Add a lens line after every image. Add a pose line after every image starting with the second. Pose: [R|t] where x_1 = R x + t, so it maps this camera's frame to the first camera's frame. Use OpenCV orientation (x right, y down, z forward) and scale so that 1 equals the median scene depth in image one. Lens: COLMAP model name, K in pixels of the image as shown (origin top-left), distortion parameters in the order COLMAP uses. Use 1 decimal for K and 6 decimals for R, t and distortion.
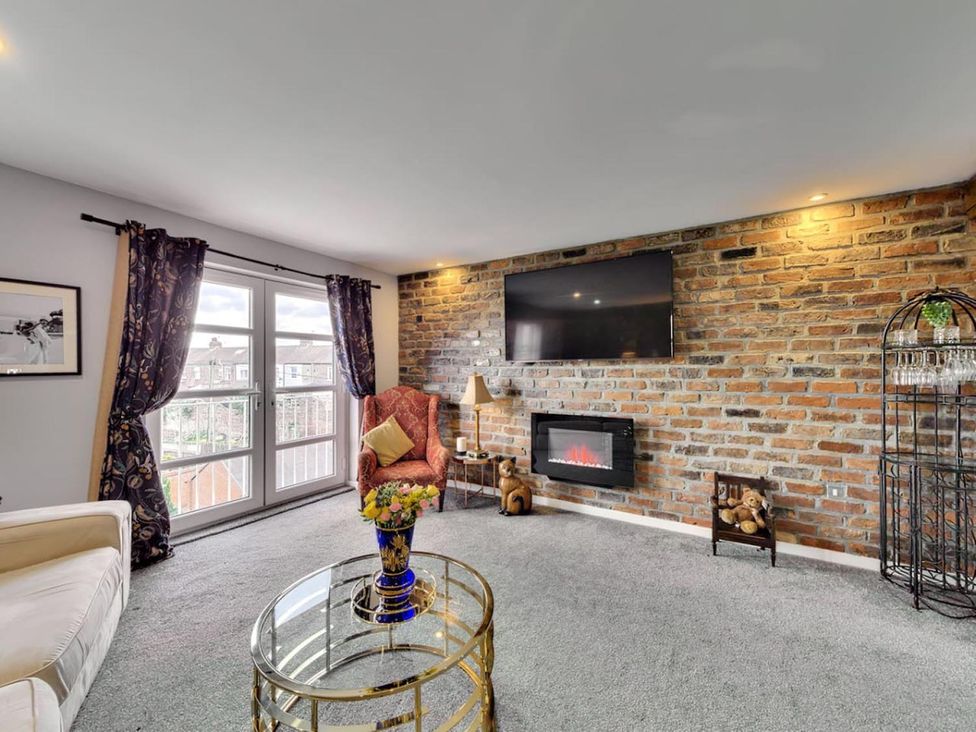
lens RADIAL K [[376.8, 0, 491.4], [0, 376.8, 367.7], [0, 0, 1]] dist [-0.007772, -0.000288]
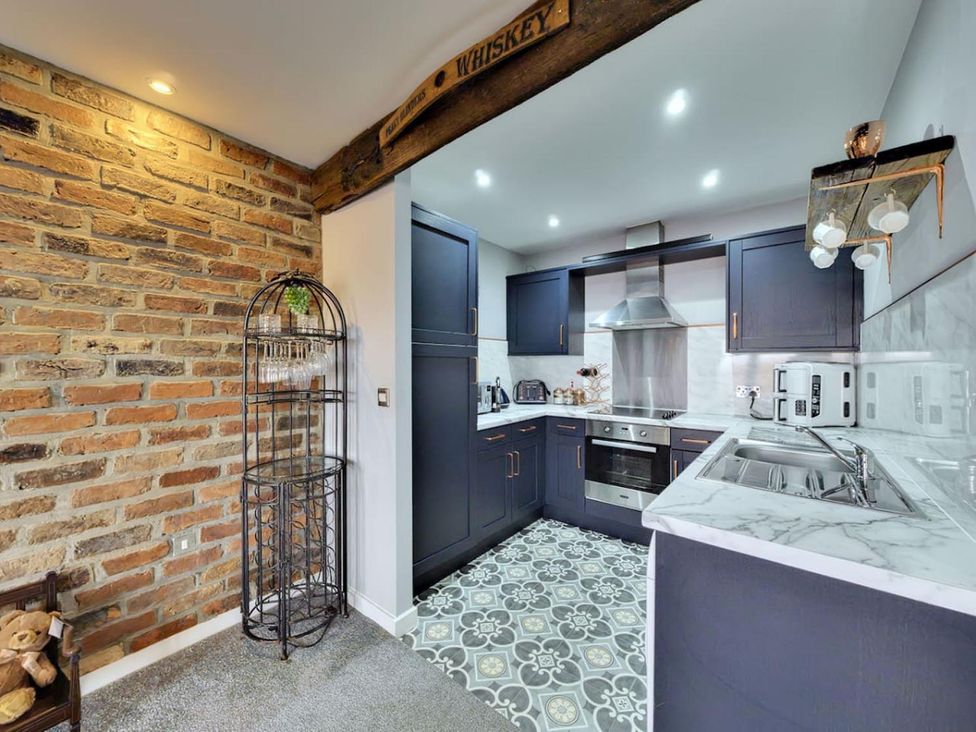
lens RADIAL K [[385.9, 0, 486.7], [0, 385.9, 362.9], [0, 0, 1]] dist [0.003601, -0.000288]
pose [[0.131450, -0.000056, 0.991323, 0.276866], [-0.002177, 0.999998, 0.000346, 0.002151], [-0.991320, -0.002203, 0.131450, 0.342647]]
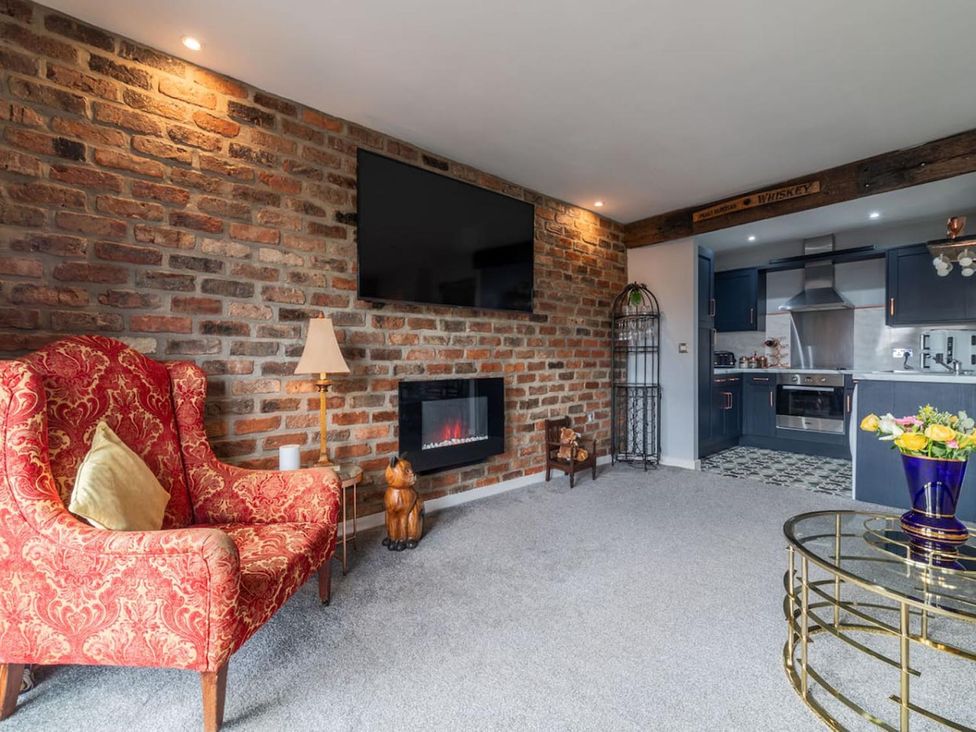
lens RADIAL K [[446.0, 0, 477.9], [0, 446.0, 364.1], [0, 0, 1]] dist [-0.011605, -0.001874]
pose [[0.306955, -0.010233, 0.951669, -0.758673], [0.000992, 0.999945, 0.010432, 0.107031], [-0.951724, -0.002258, 0.306948, 0.837166]]
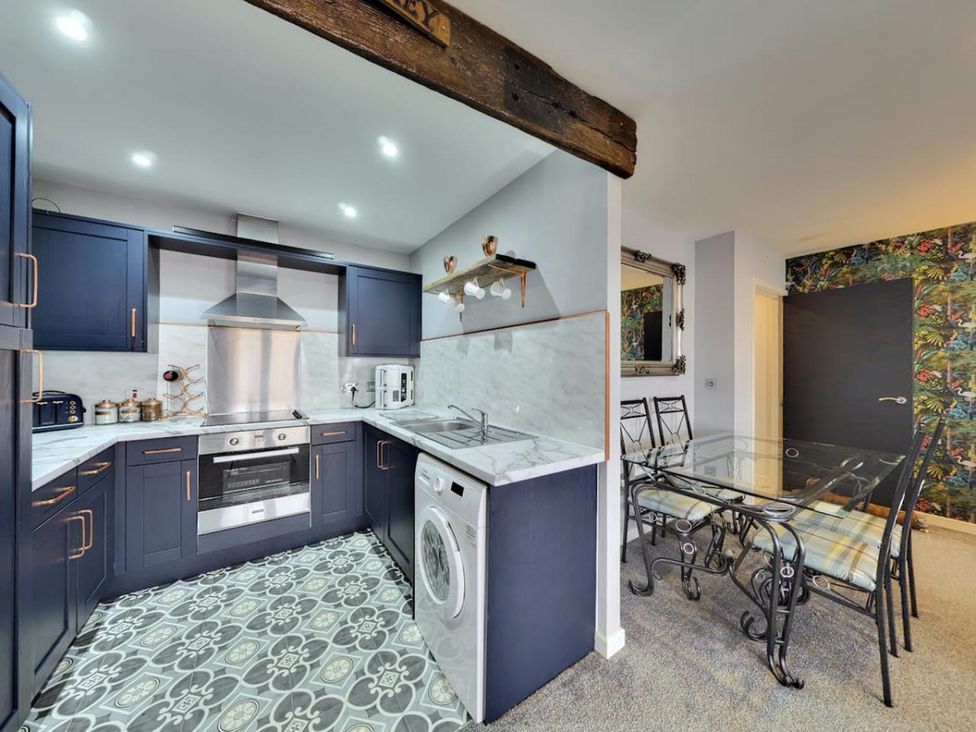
lens RADIAL K [[338.4, 0, 495.5], [0, 338.4, 364.4], [0, 0, 1]] dist [0.003167, 0.000160]
pose [[-0.916878, -0.002734, 0.399157, 0.497092], [-0.006878, 0.999936, -0.008949, 0.006330], [-0.399107, -0.010951, -0.916839, 0.649966]]
